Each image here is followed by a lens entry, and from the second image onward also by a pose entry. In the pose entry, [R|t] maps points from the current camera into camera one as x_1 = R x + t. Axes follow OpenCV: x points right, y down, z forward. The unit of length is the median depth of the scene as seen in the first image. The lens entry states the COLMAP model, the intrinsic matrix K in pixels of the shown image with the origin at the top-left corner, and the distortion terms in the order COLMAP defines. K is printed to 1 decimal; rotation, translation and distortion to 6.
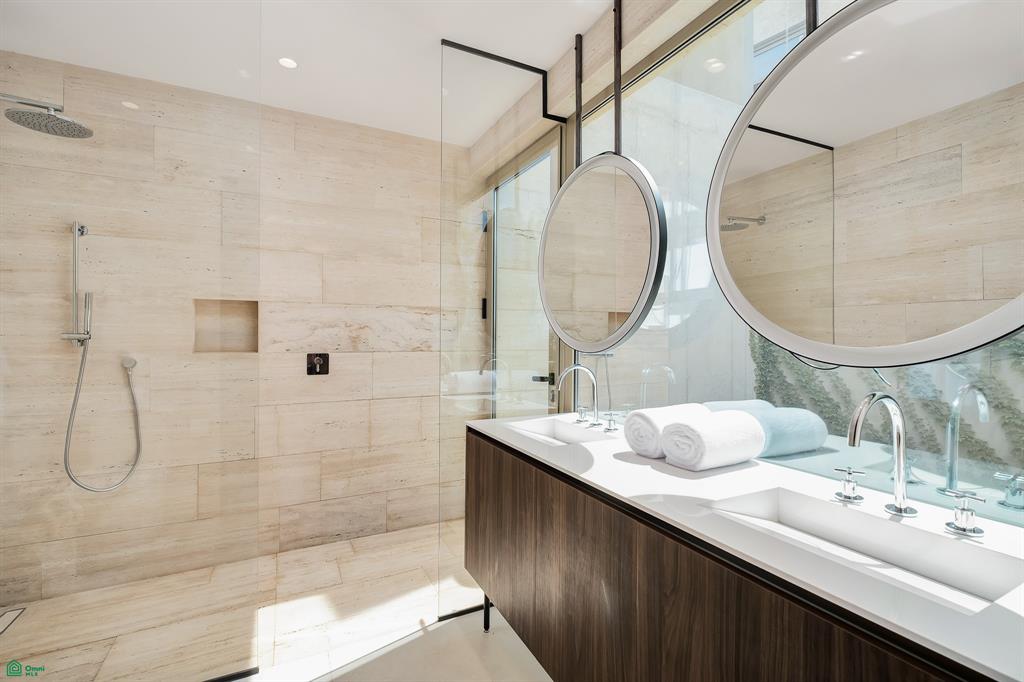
lens RADIAL K [[447.2, 0, 515.6], [0, 447.2, 340.9], [0, 0, 1]] dist [0.000037, -0.000610]
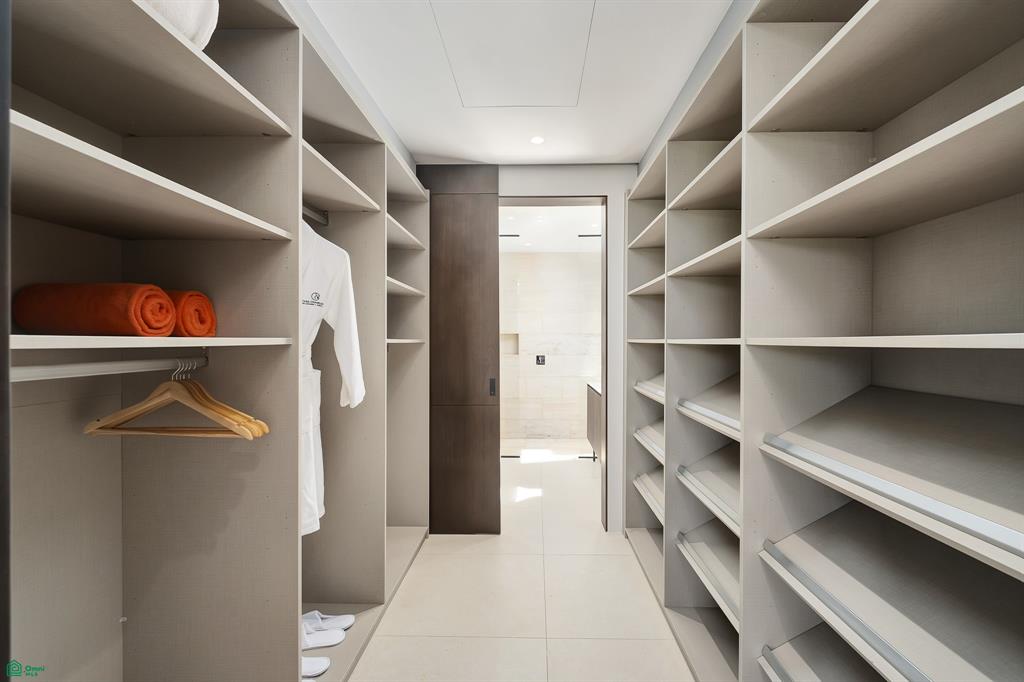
lens RADIAL K [[447.2, 0, 515.8], [0, 447.2, 344.5], [0, 0, 1]] dist [0.000037, -0.000610]
pose [[0.861406, -0.003972, -0.507902, 0.663339], [0.005591, 0.999983, 0.001661, -0.035641], [0.507886, -0.004270, 0.861413, -1.131017]]
